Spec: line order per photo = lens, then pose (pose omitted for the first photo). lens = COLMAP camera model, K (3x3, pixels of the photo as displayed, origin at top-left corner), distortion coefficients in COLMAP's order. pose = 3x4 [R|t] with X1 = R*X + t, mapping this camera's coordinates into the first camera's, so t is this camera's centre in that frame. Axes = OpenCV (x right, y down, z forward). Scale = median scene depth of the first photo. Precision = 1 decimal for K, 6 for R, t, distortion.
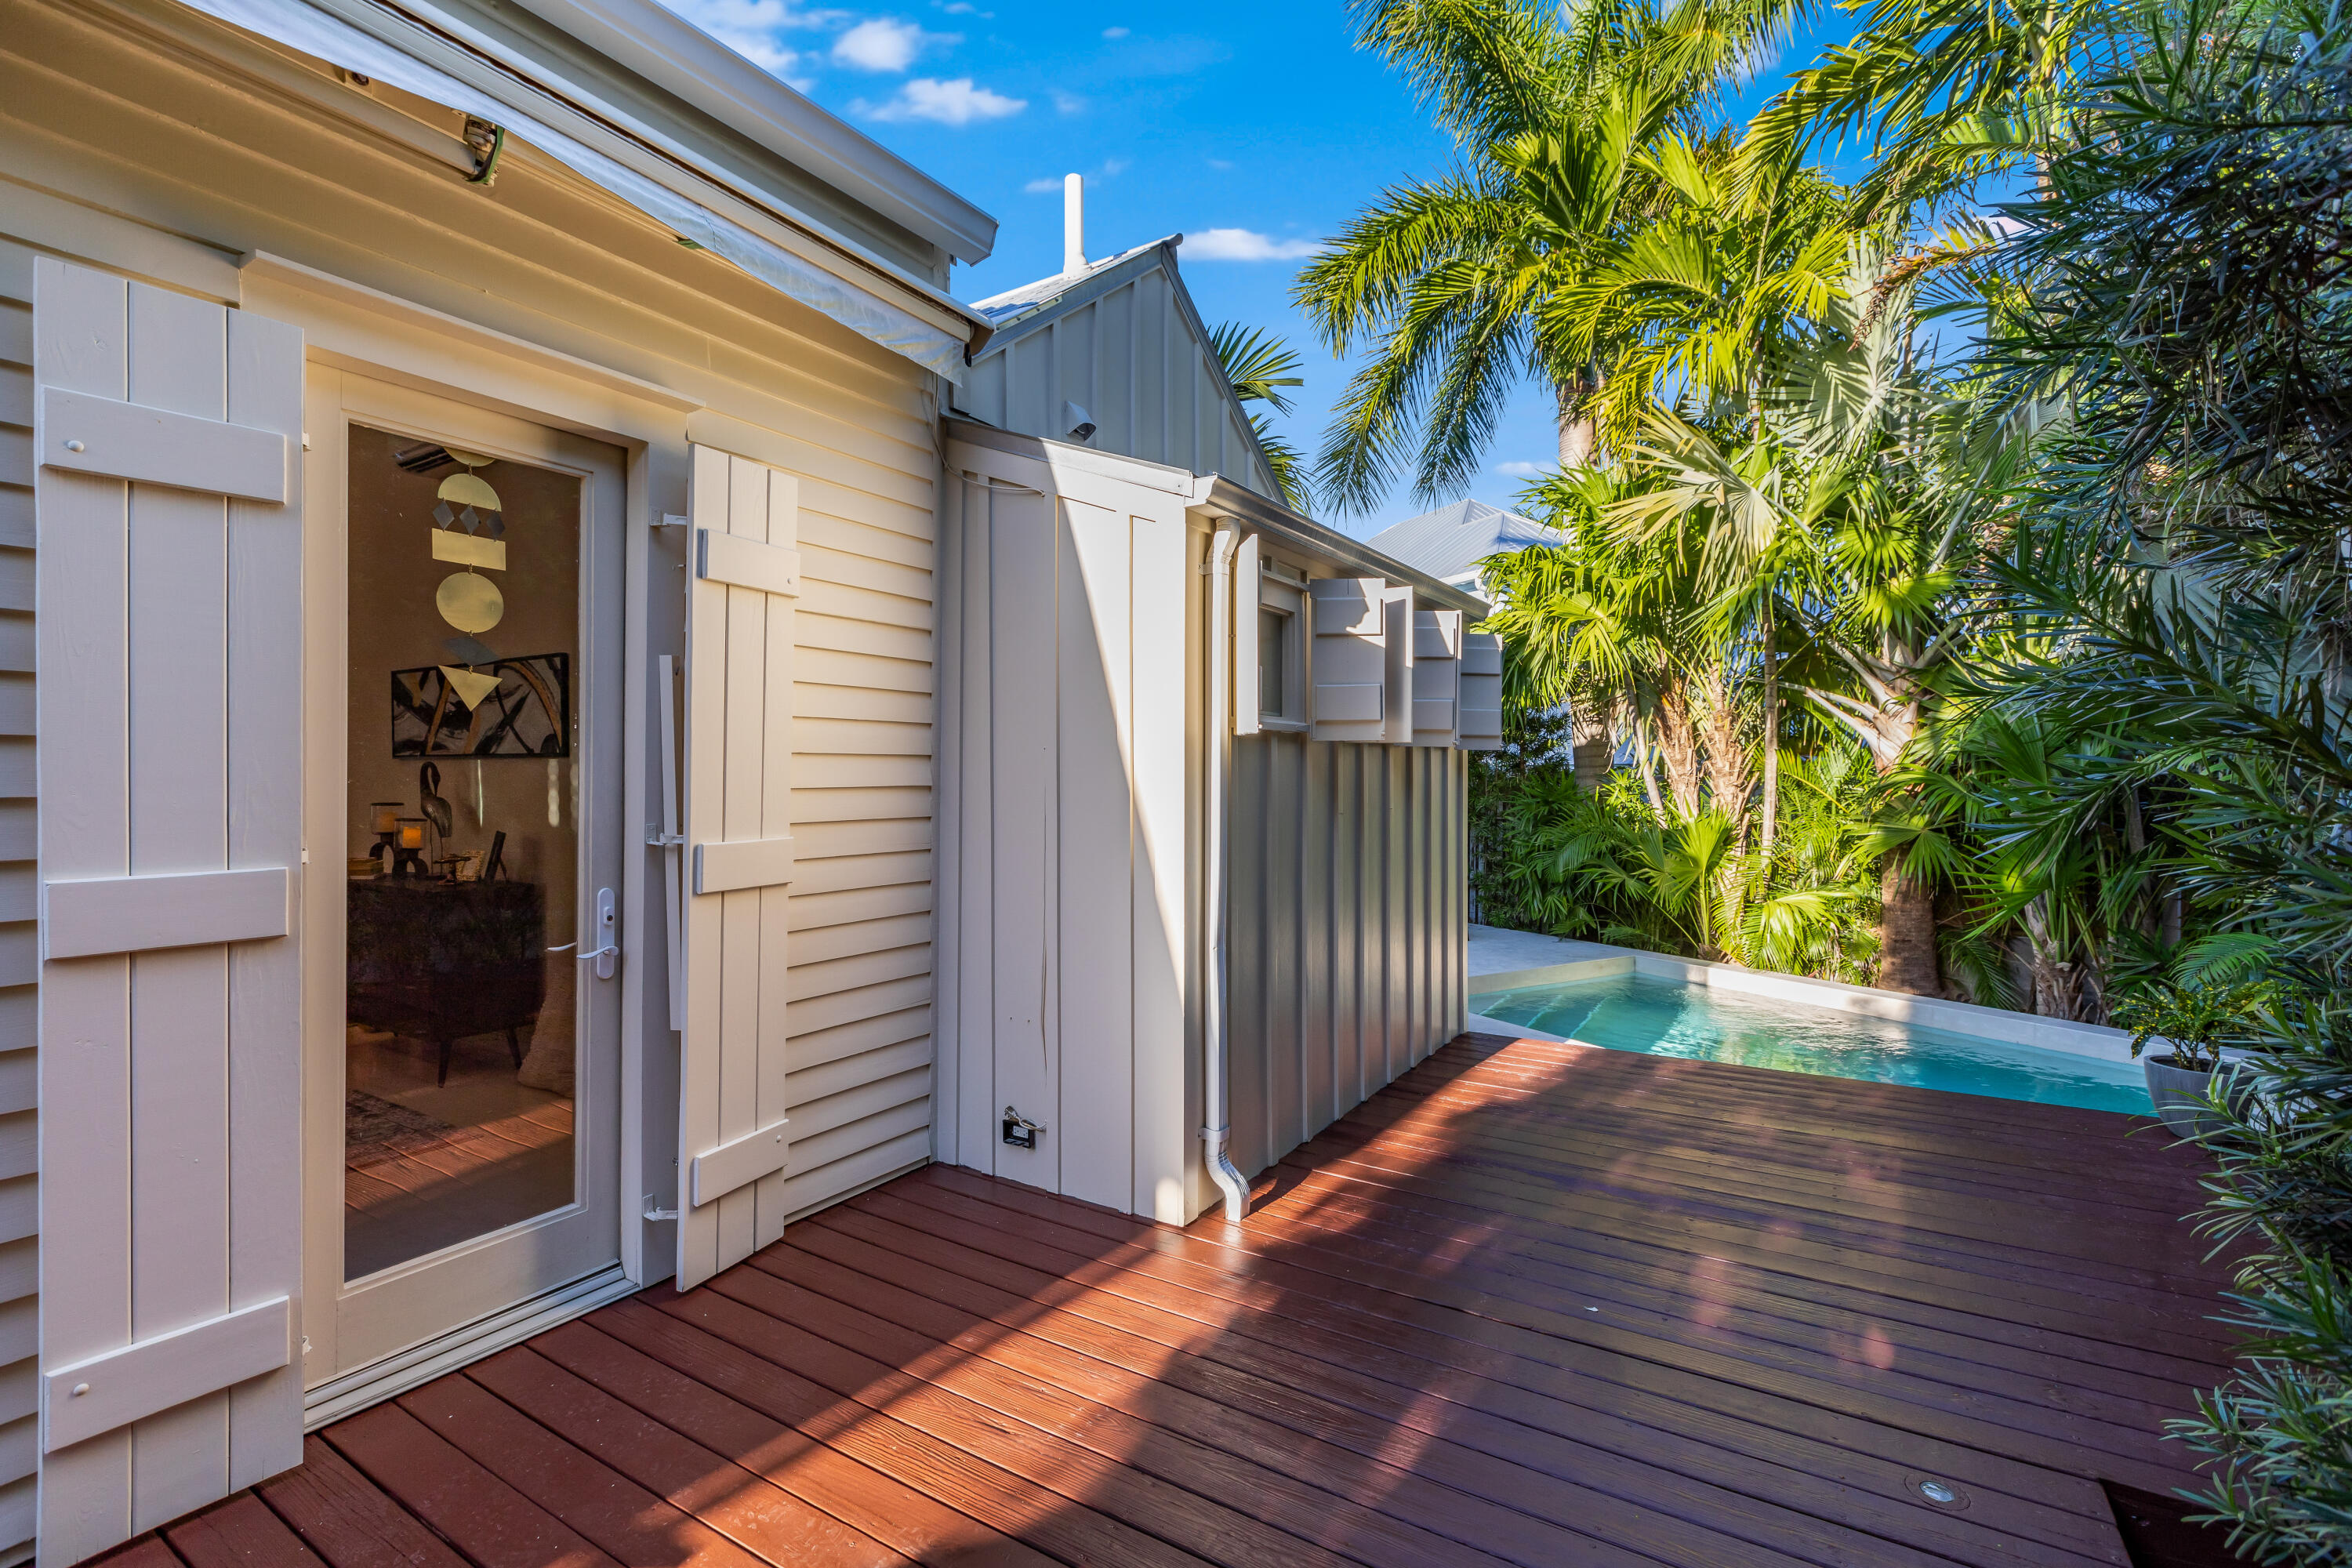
lens RADIAL K [[1061.1, 0, 1165.7], [0, 1061.1, 793.4], [0, 0, 1]] dist [0.020061, -0.001009]
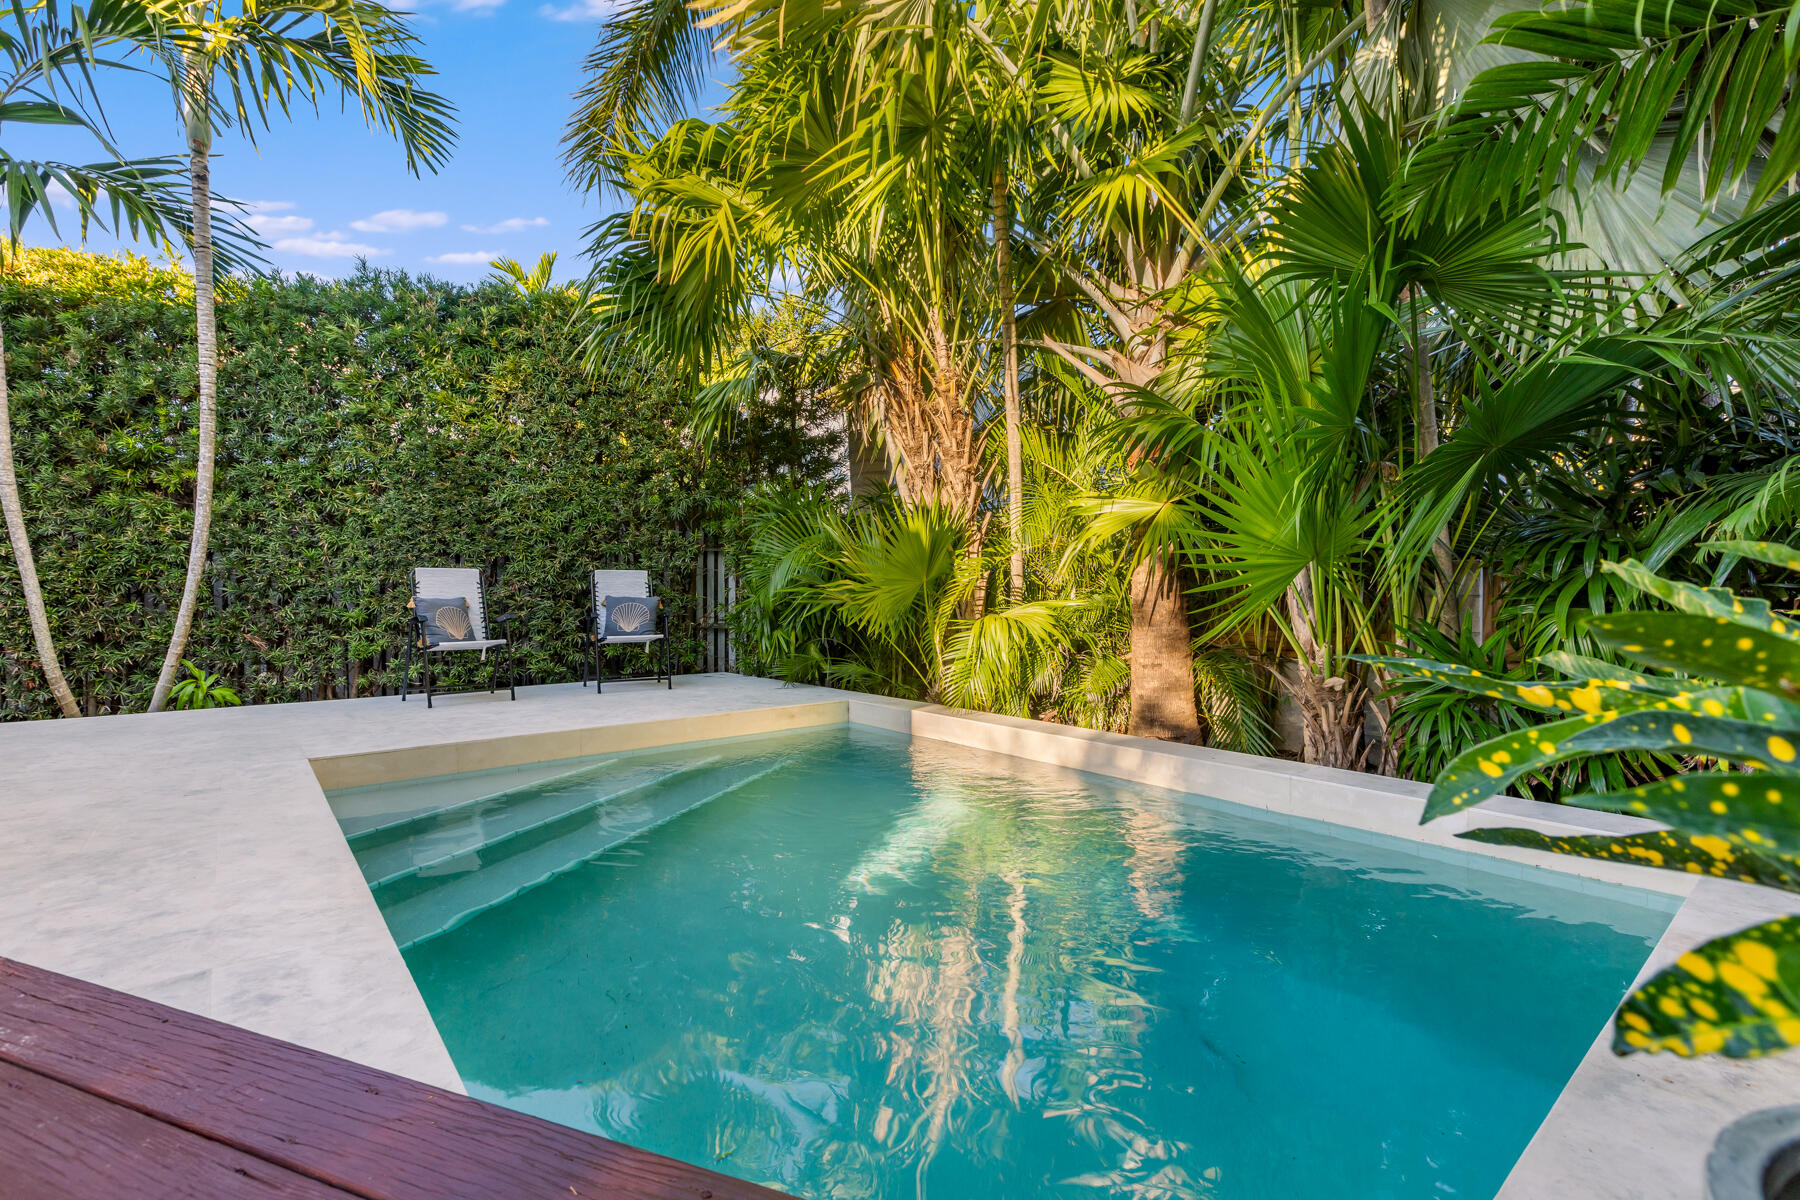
lens RADIAL K [[812.1, 0, 903.5], [0, 812.1, 592.7], [0, 0, 1]] dist [0.020061, -0.001009]
pose [[0.984723, 0.007743, 0.173953, 0.419891], [-0.003072, 0.999628, -0.027106, 0.101556], [-0.174099, 0.026158, 0.984381, 0.477903]]
